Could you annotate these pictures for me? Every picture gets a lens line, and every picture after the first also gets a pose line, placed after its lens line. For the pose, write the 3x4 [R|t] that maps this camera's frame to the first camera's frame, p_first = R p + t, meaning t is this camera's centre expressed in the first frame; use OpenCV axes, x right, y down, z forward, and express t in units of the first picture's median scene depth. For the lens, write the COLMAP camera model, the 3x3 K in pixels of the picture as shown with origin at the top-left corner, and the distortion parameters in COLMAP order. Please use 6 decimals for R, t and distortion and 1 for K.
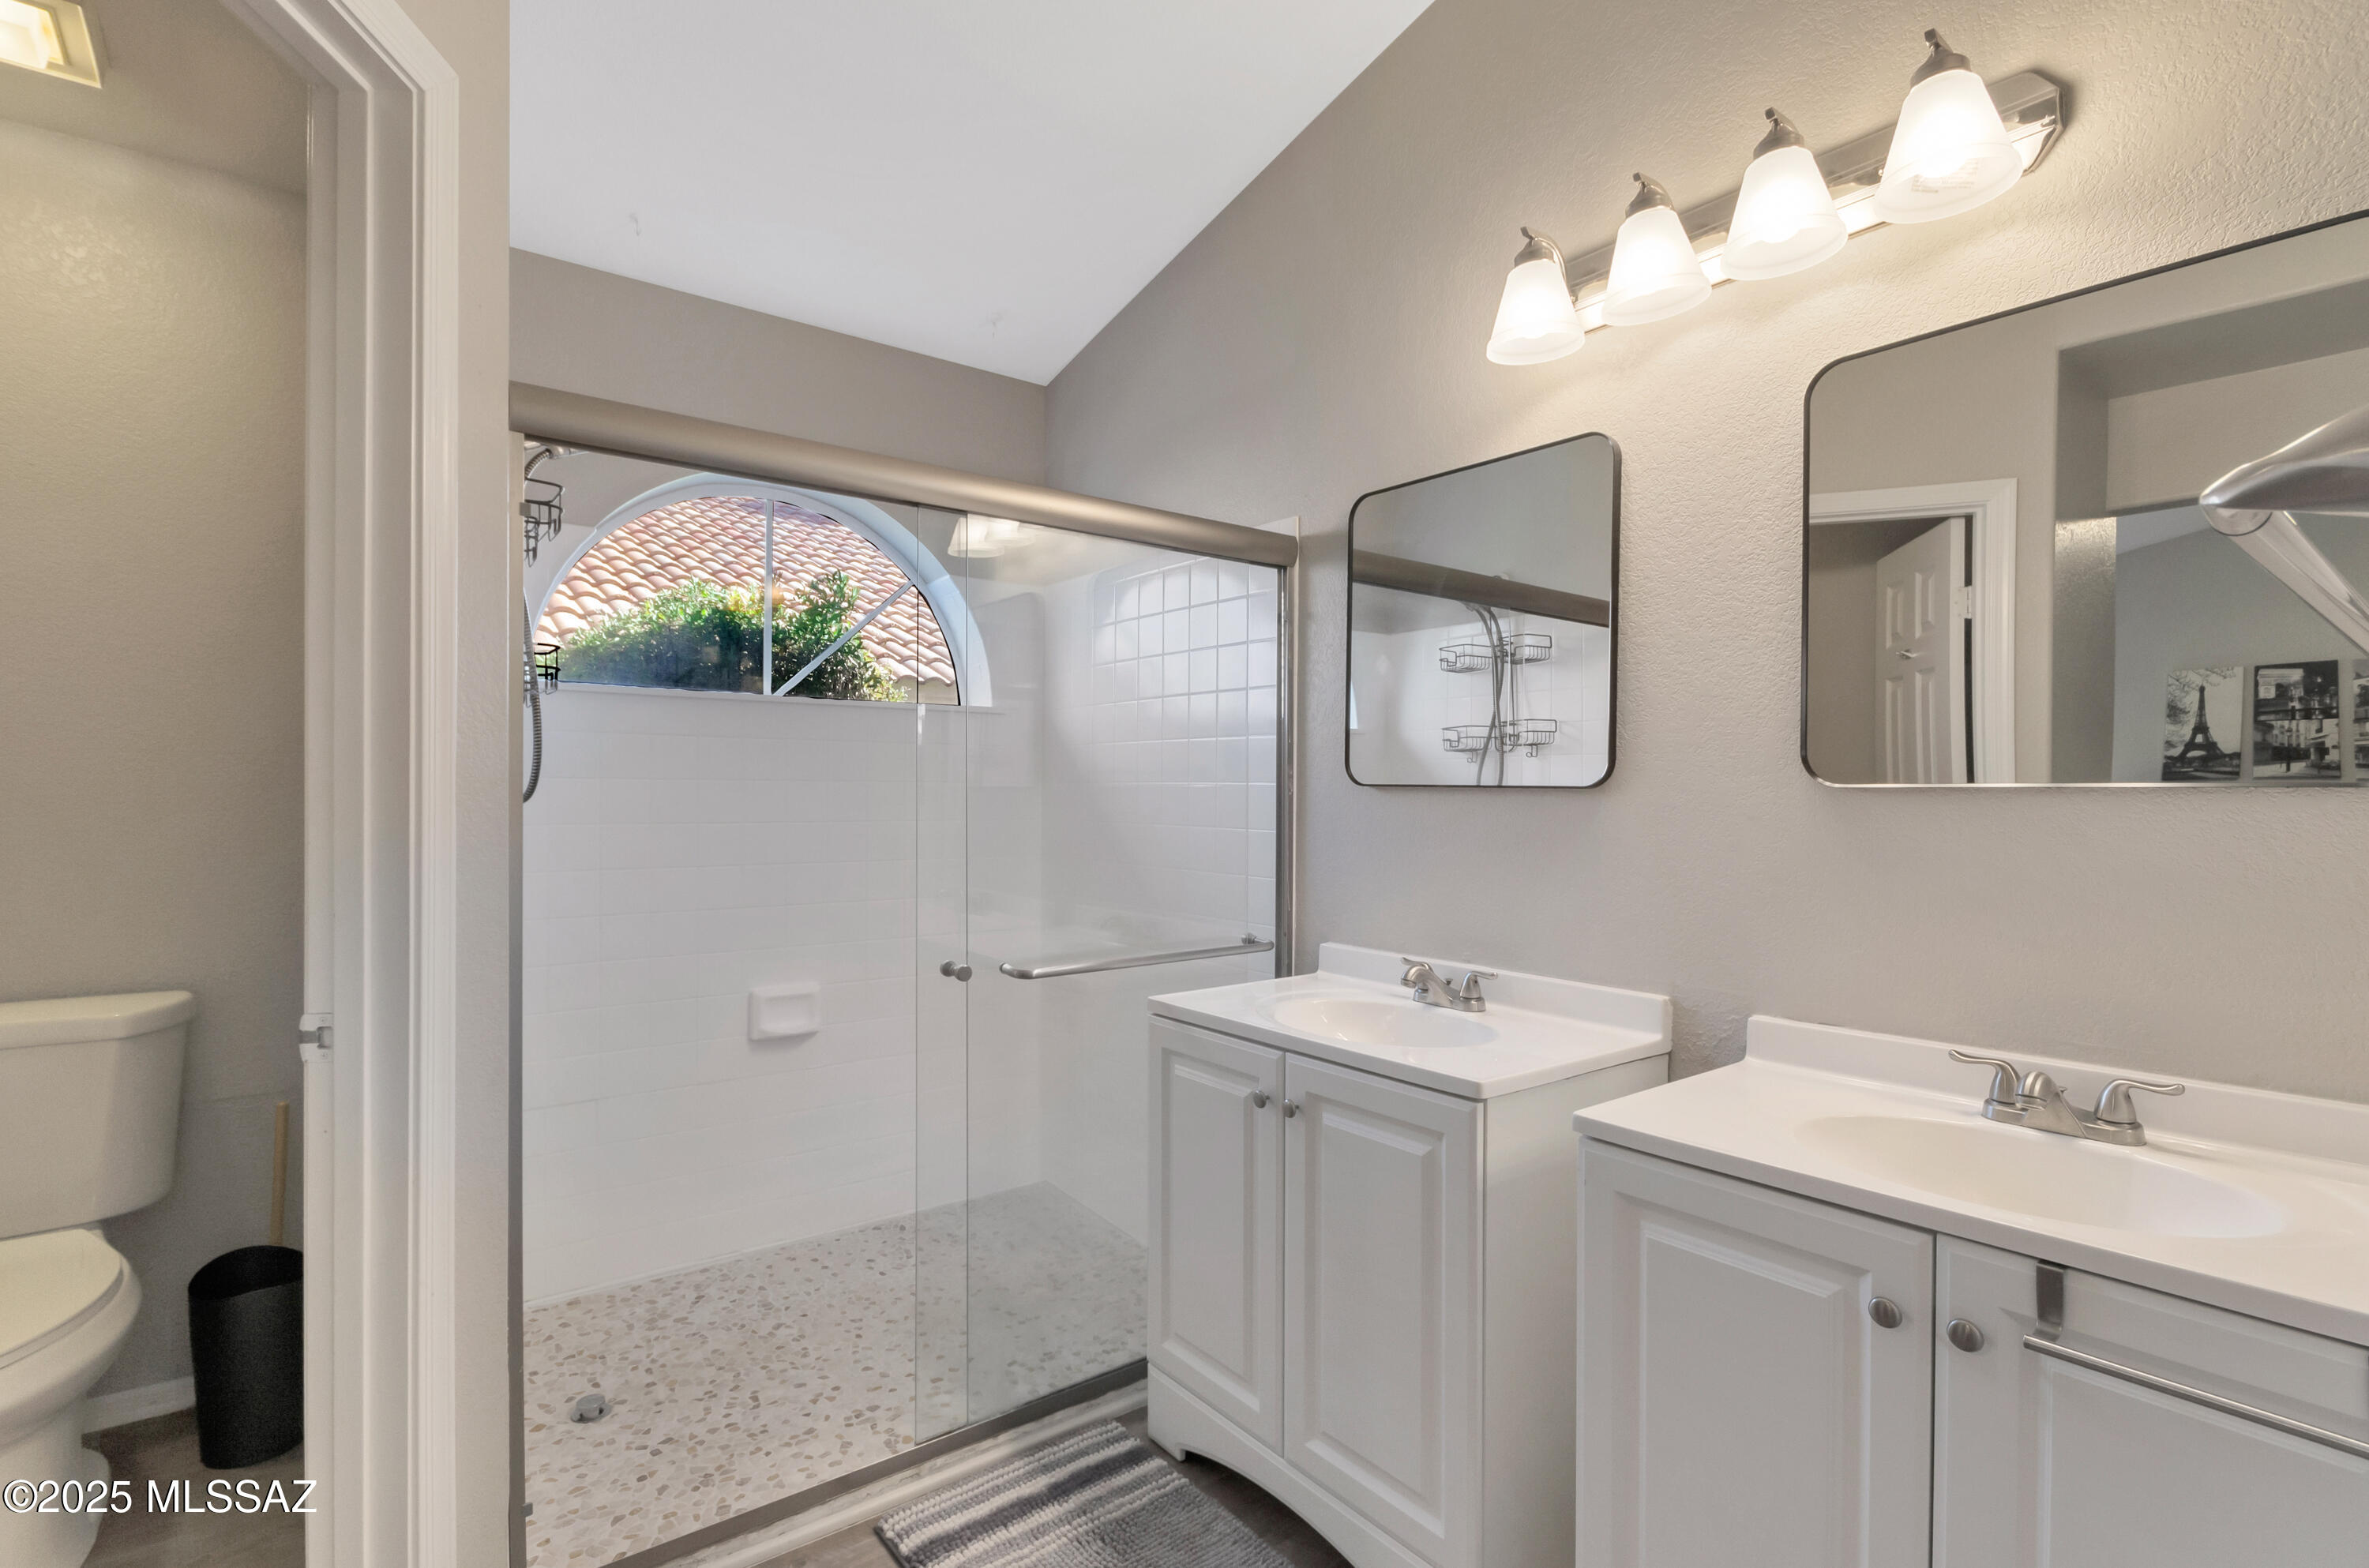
lens RADIAL K [[1136.9, 0, 1184.5], [0, 1136.9, 784.0], [0, 0, 1]] dist [0.000550, 0.000005]
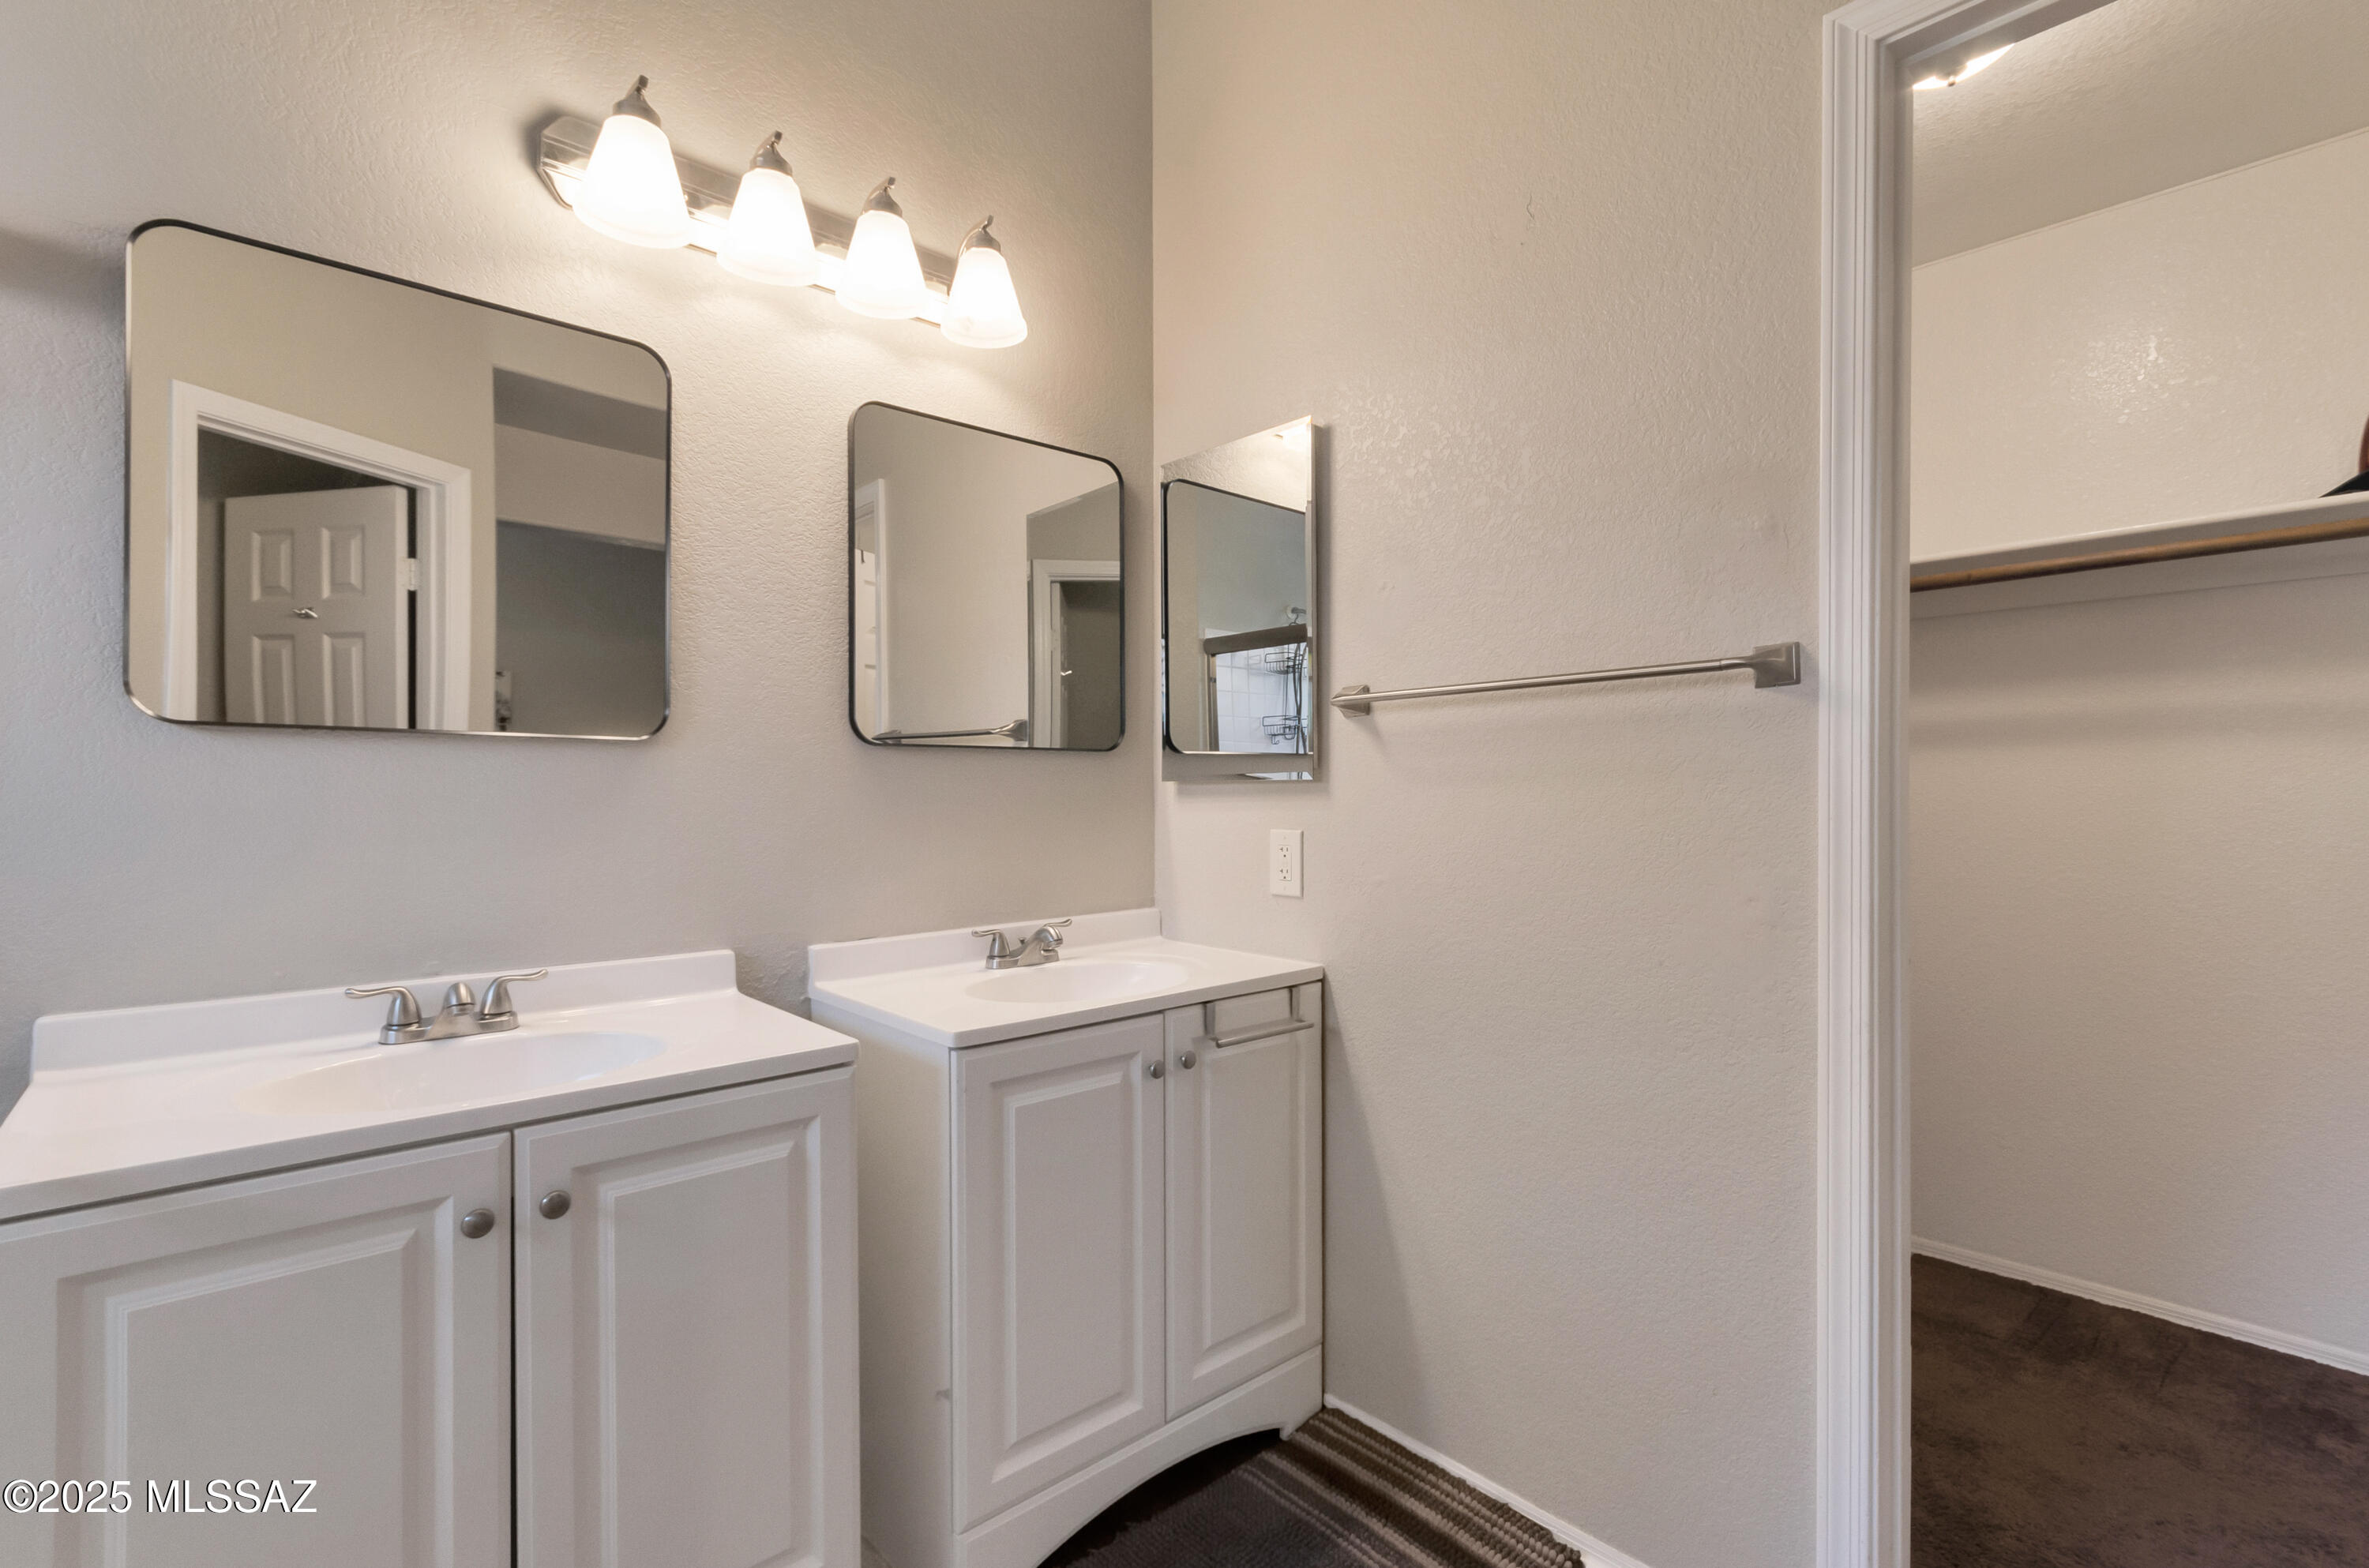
lens RADIAL K [[1079.9, 0, 1197.9], [0, 1079.9, 793.3], [0, 0, 1]] dist [-0.000378, -0.000020]
pose [[-0.076990, -0.016982, 0.996887, -0.557114], [-0.001995, 0.999856, 0.016878, 0.030263], [-0.997030, -0.000690, -0.077013, 0.654964]]
